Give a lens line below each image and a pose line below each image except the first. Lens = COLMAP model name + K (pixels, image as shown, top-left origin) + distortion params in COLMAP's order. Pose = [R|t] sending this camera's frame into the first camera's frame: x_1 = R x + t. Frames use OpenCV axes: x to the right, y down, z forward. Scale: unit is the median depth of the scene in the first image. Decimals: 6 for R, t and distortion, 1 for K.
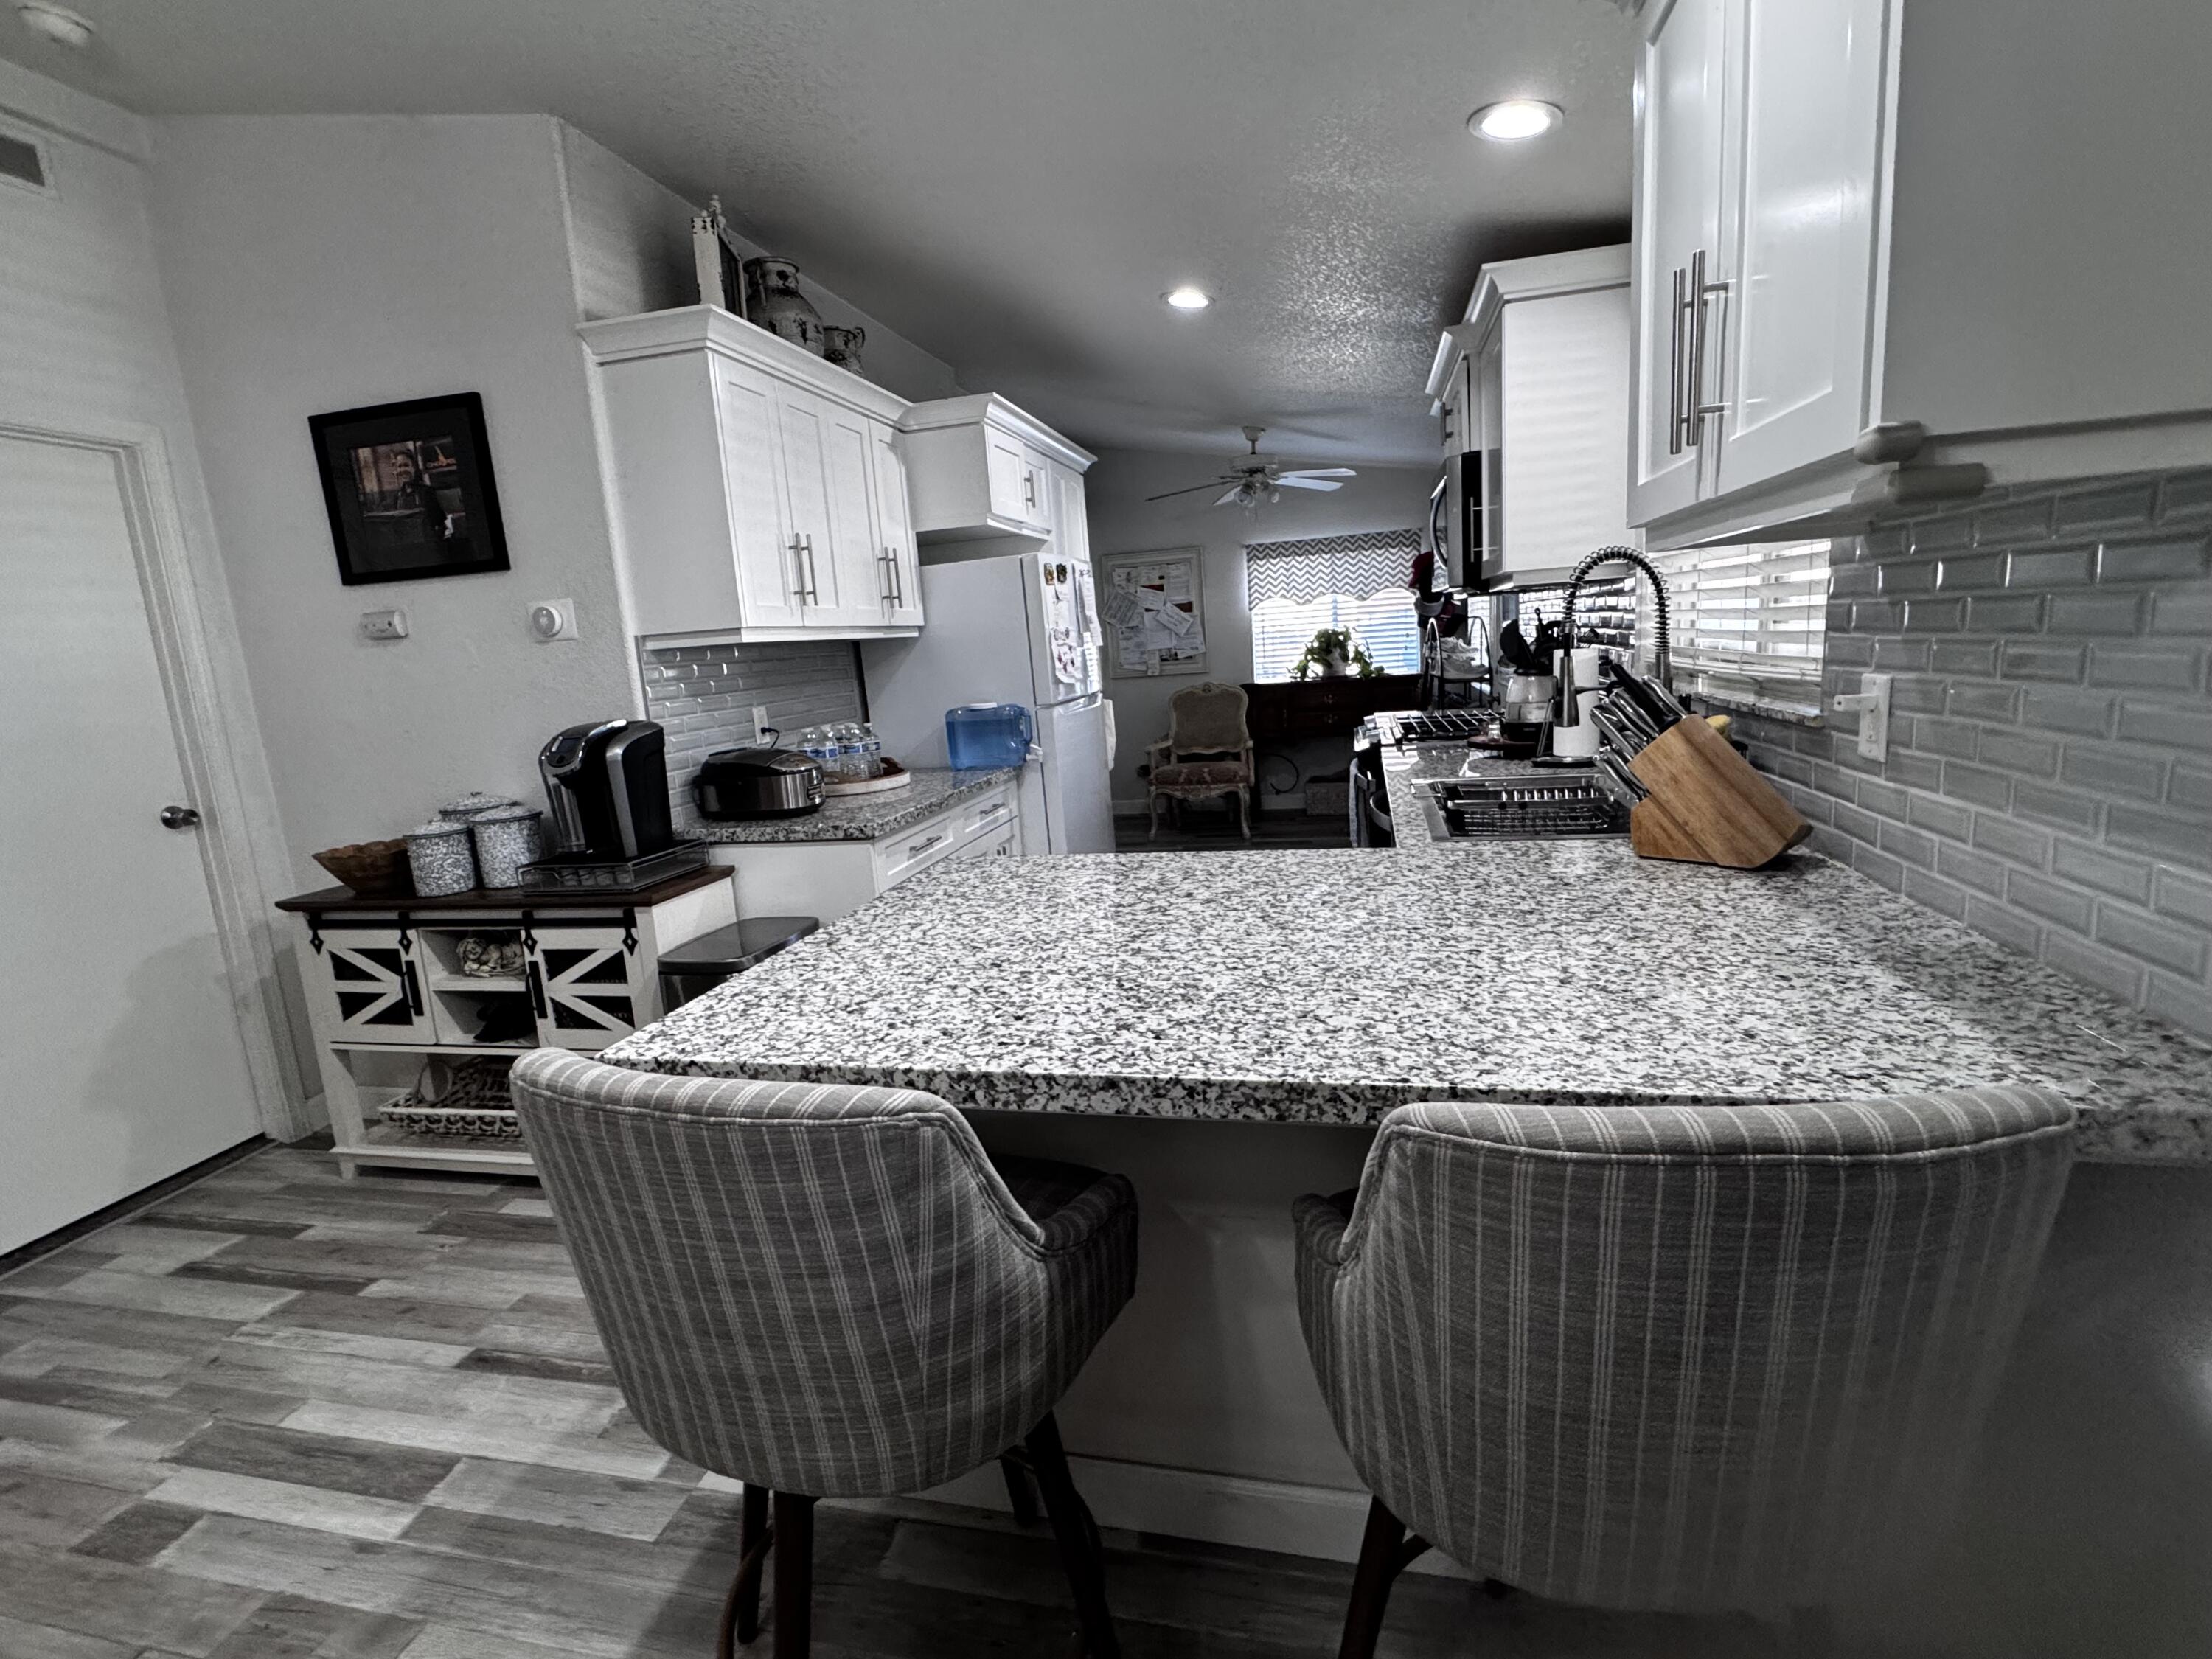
lens RADIAL K [[1037.7, 0, 1103.3], [0, 1037.7, 833.3], [0, 0, 1]] dist [-0.000895, -0.000248]
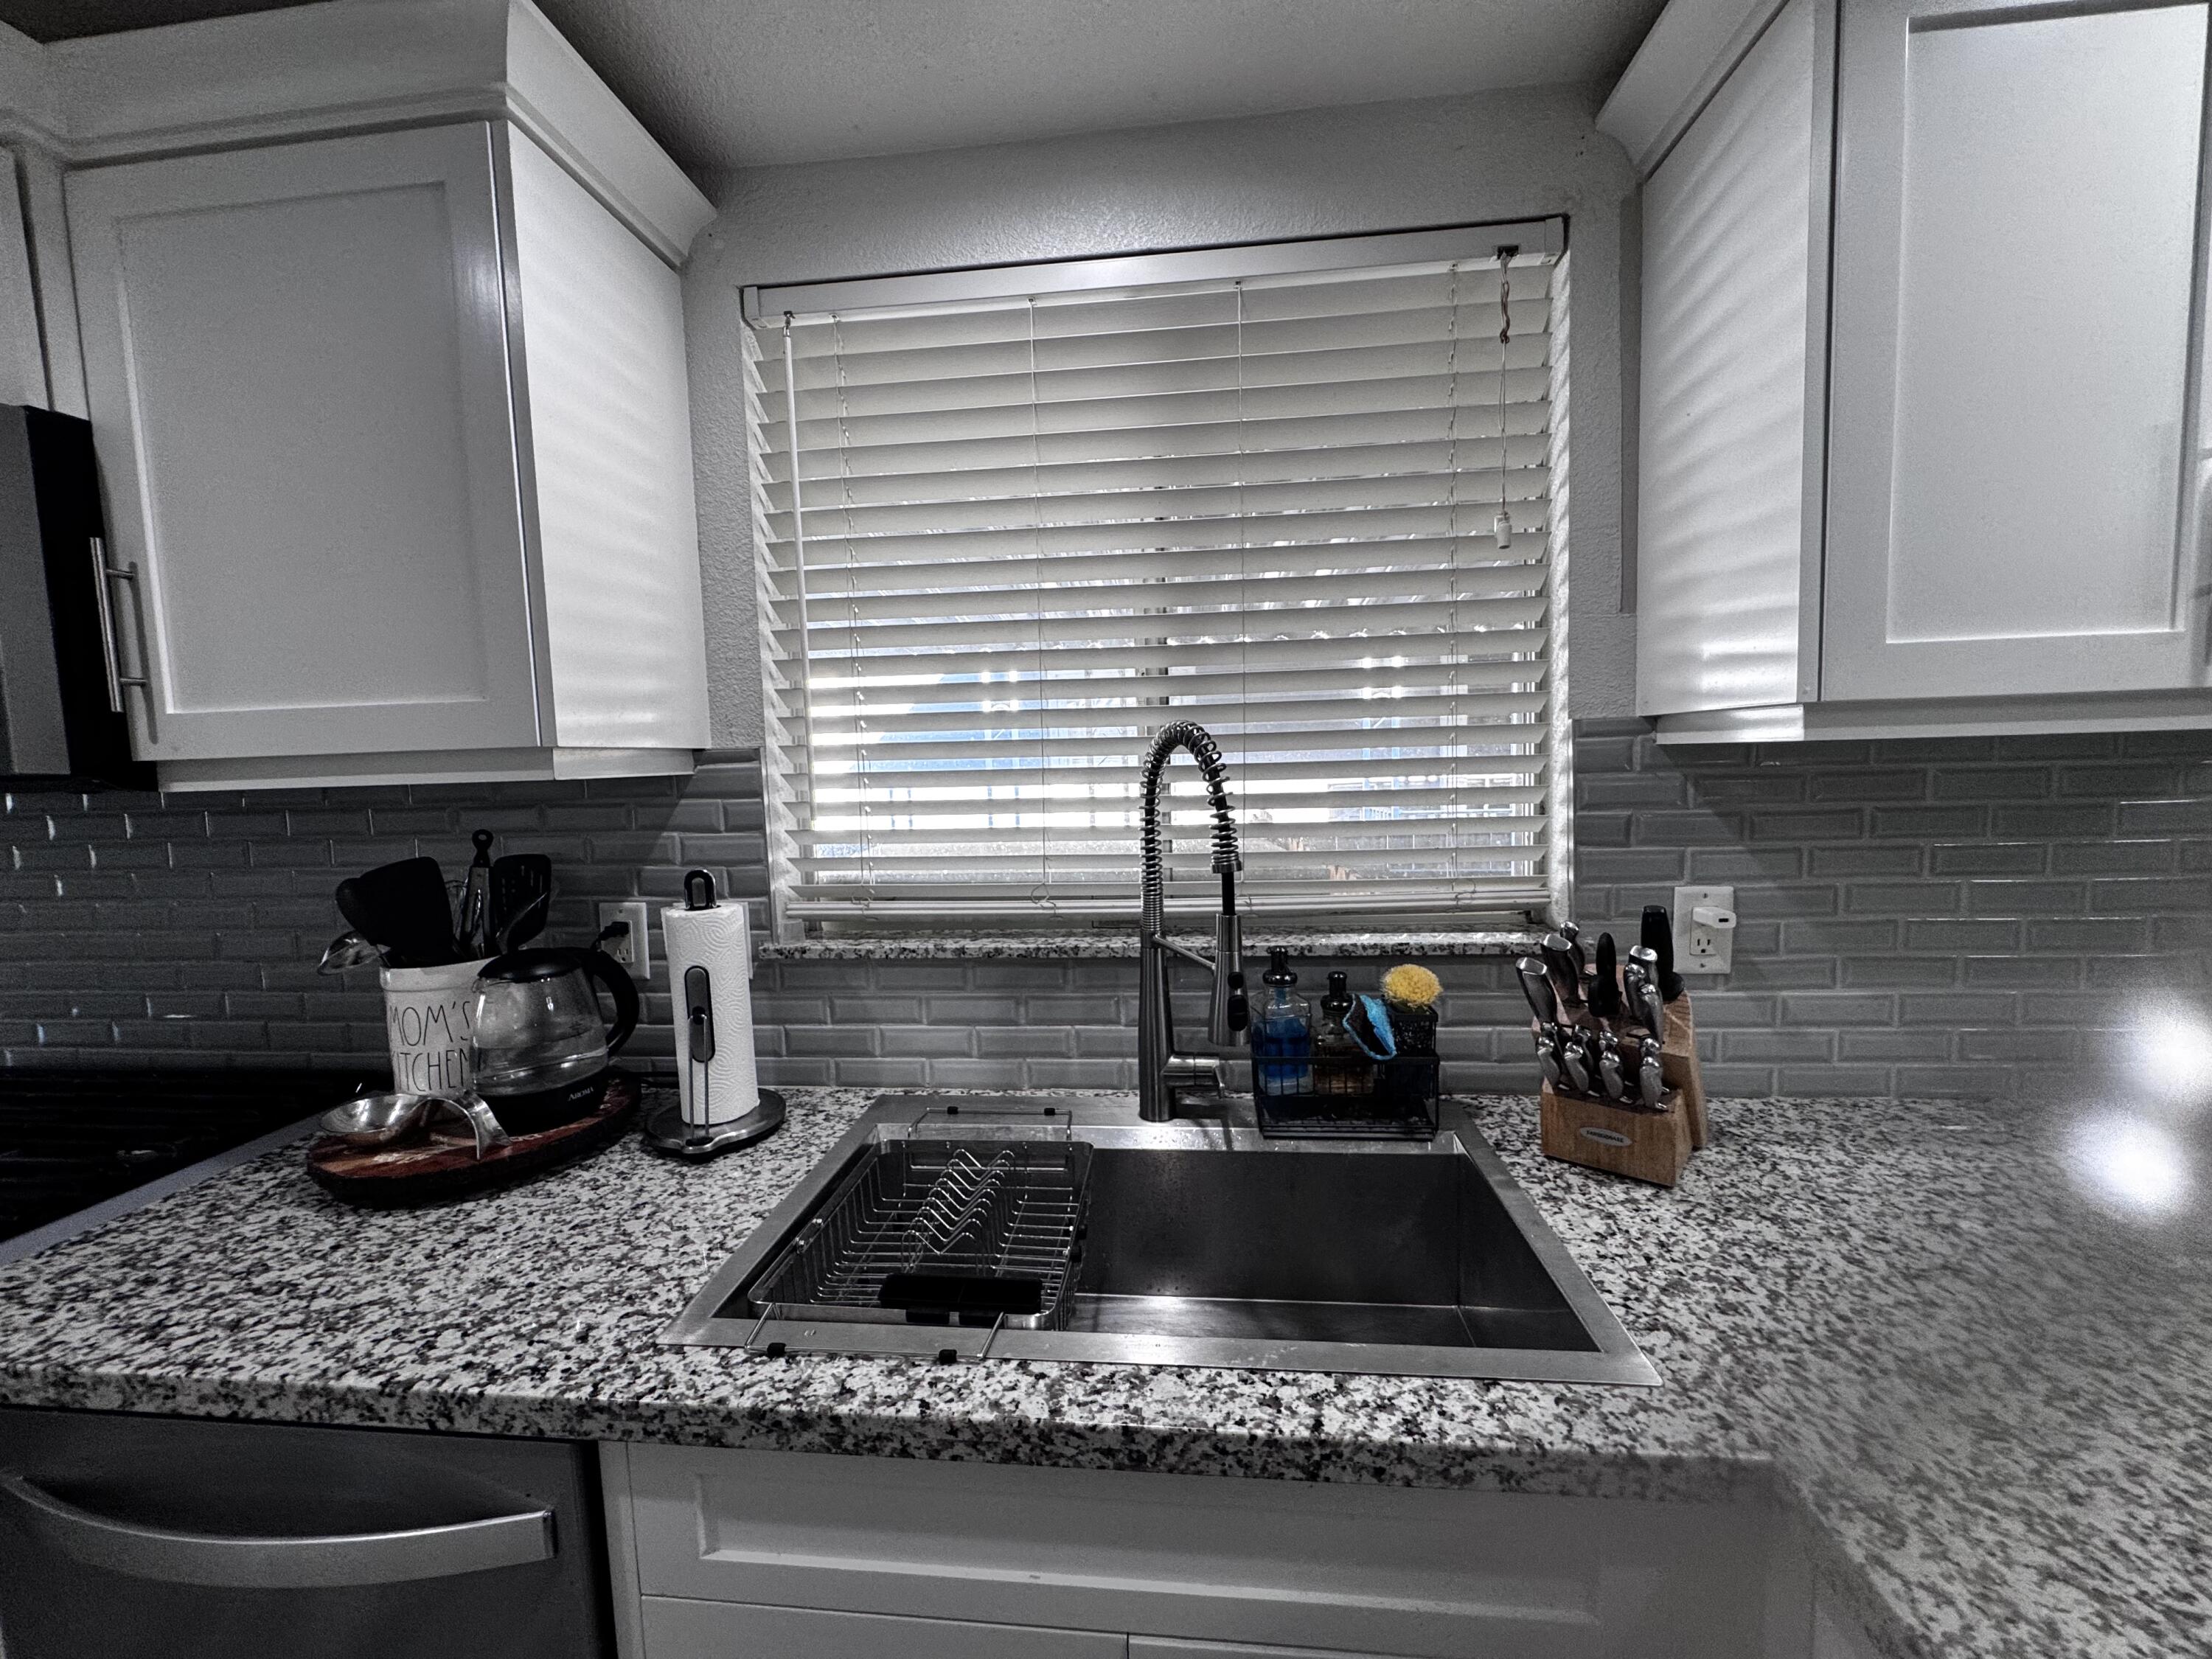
lens RADIAL K [[881.1, 0, 1104.7], [0, 881.1, 827.9], [0, 0, 1]] dist [-0.003169, 0.000200]
pose [[-0.127909, -0.009768, 0.991738, 0.001167], [0.220023, 0.974755, 0.037978, -0.087671], [-0.967072, 0.223063, -0.122531, 0.397693]]
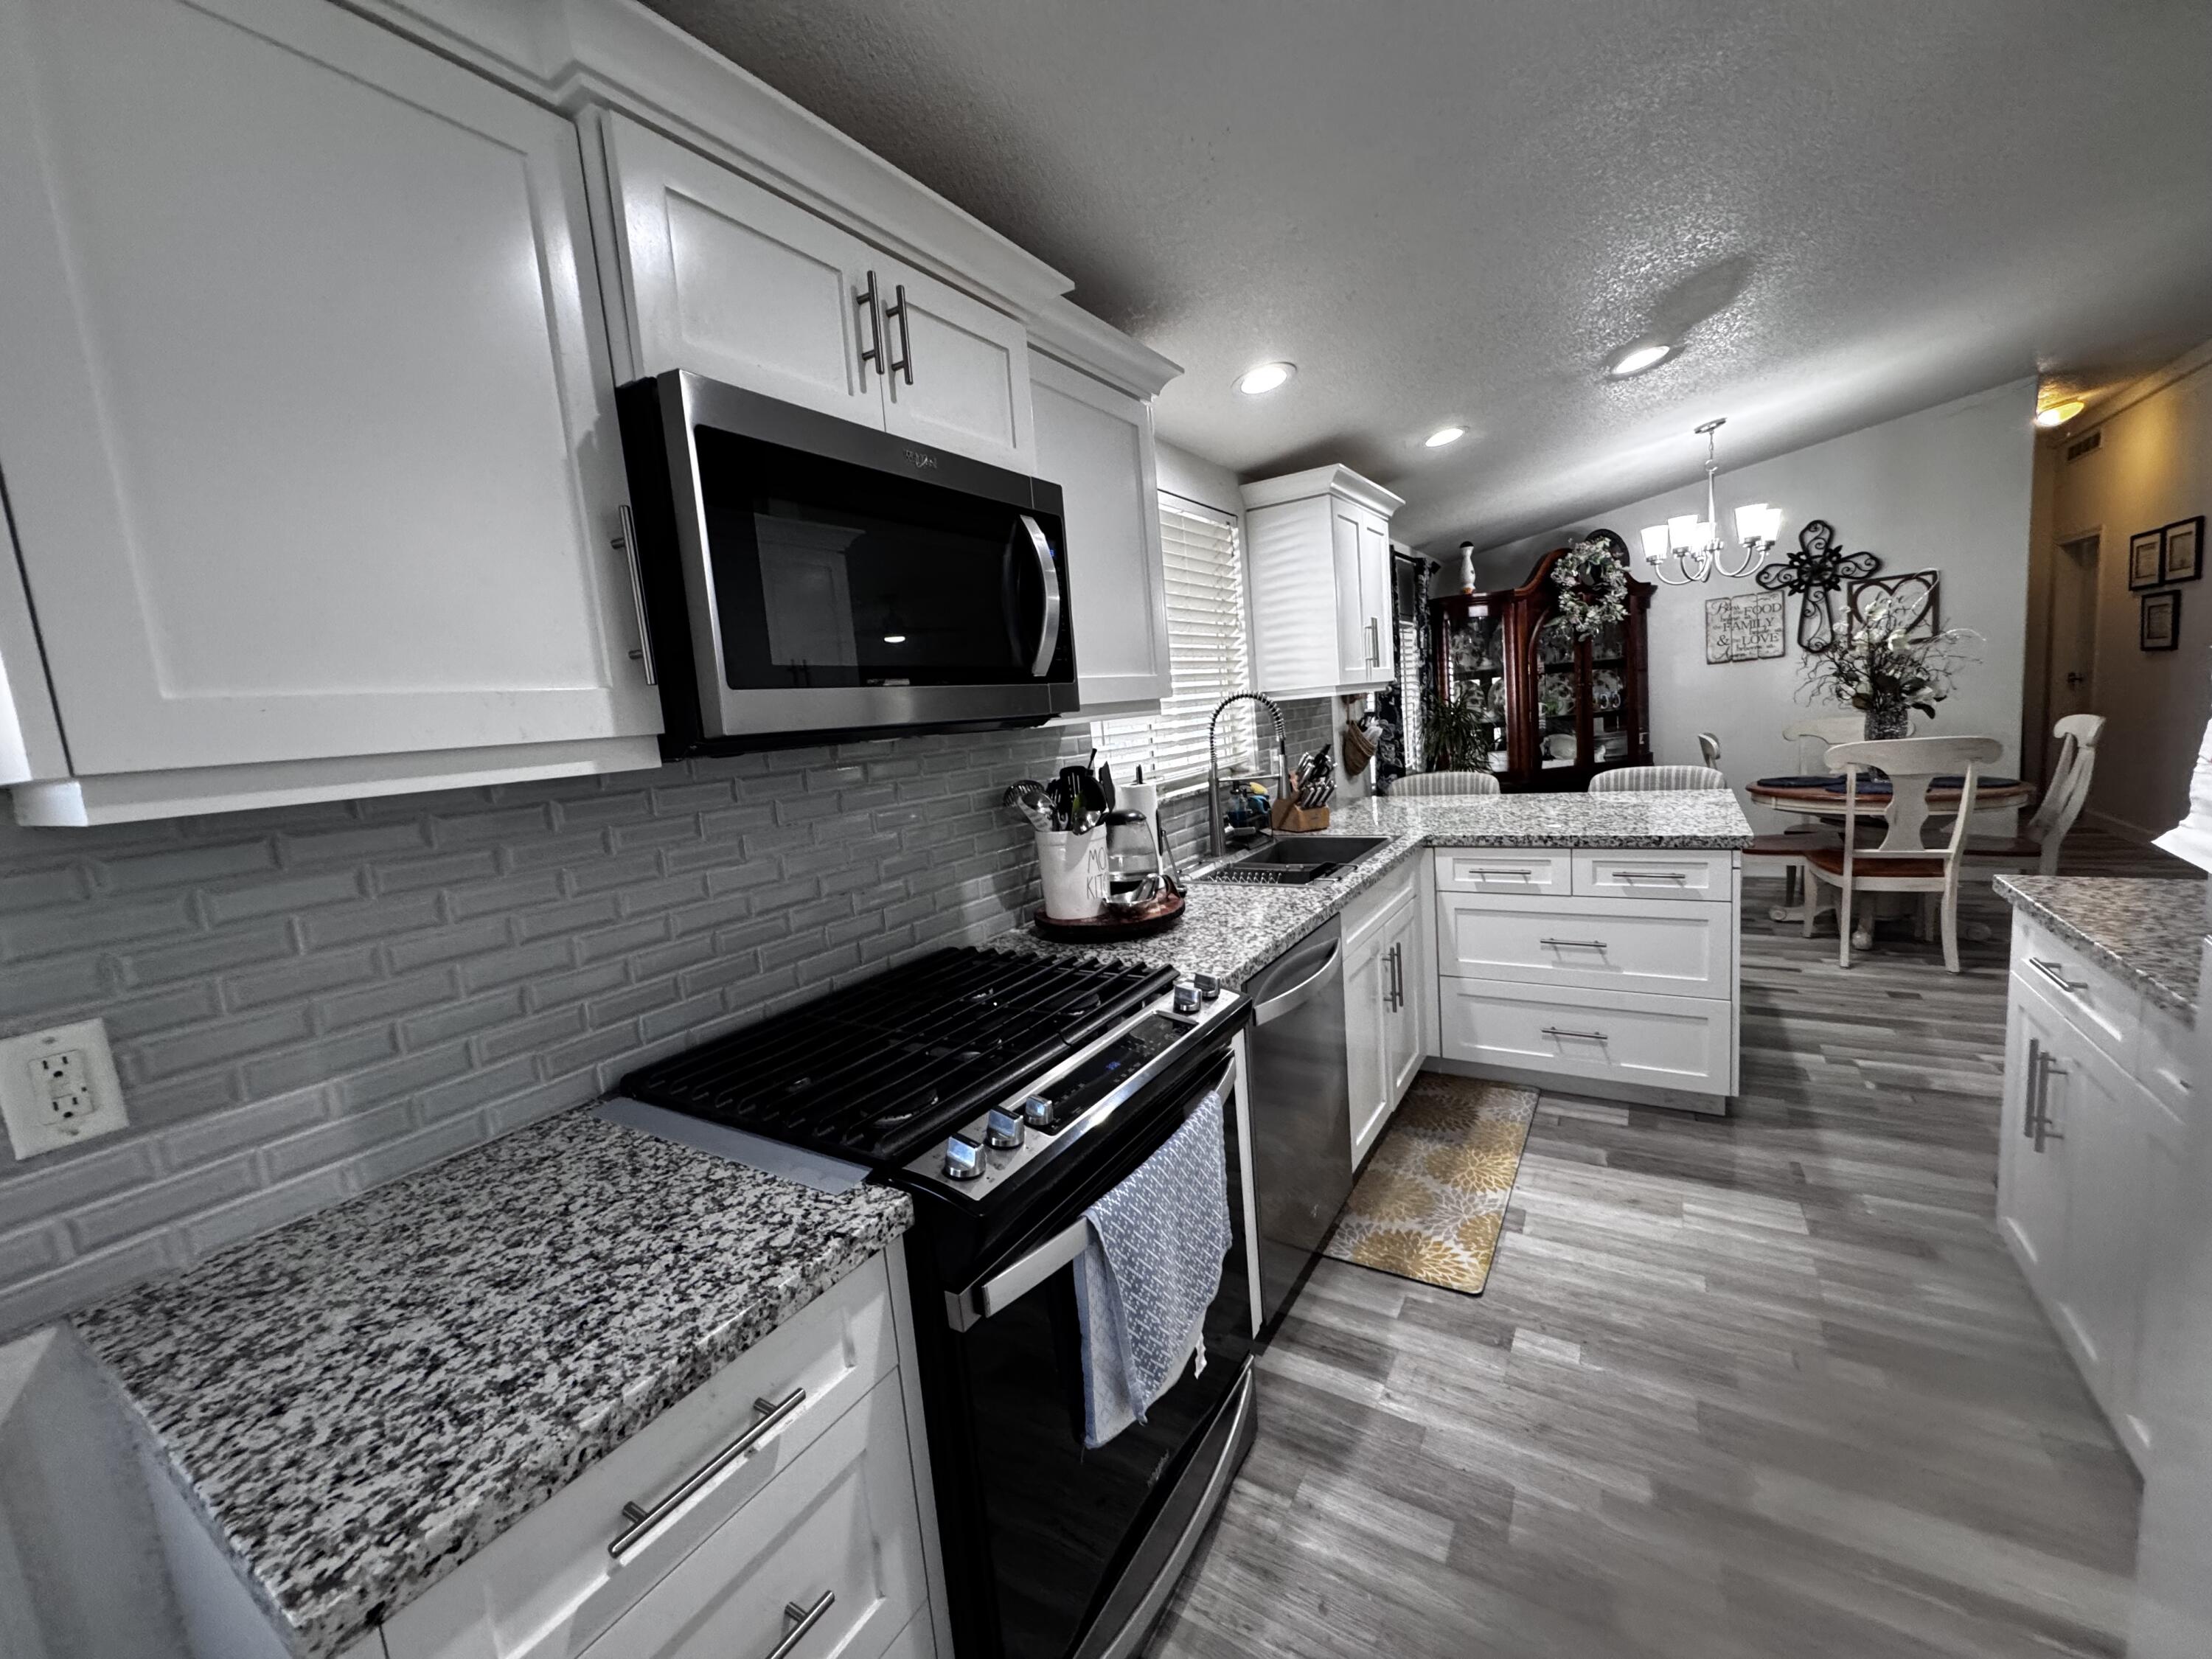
lens RADIAL K [[881.1, 0, 1107.6], [0, 881.1, 827.6], [0, 0, 1]] dist [-0.003169, 0.000200]
pose [[-0.934603, 0.107464, 0.339070, 0.091242], [0.208151, 0.938236, 0.276380, -0.175698], [-0.288427, 0.328883, -0.899247, 0.829364]]
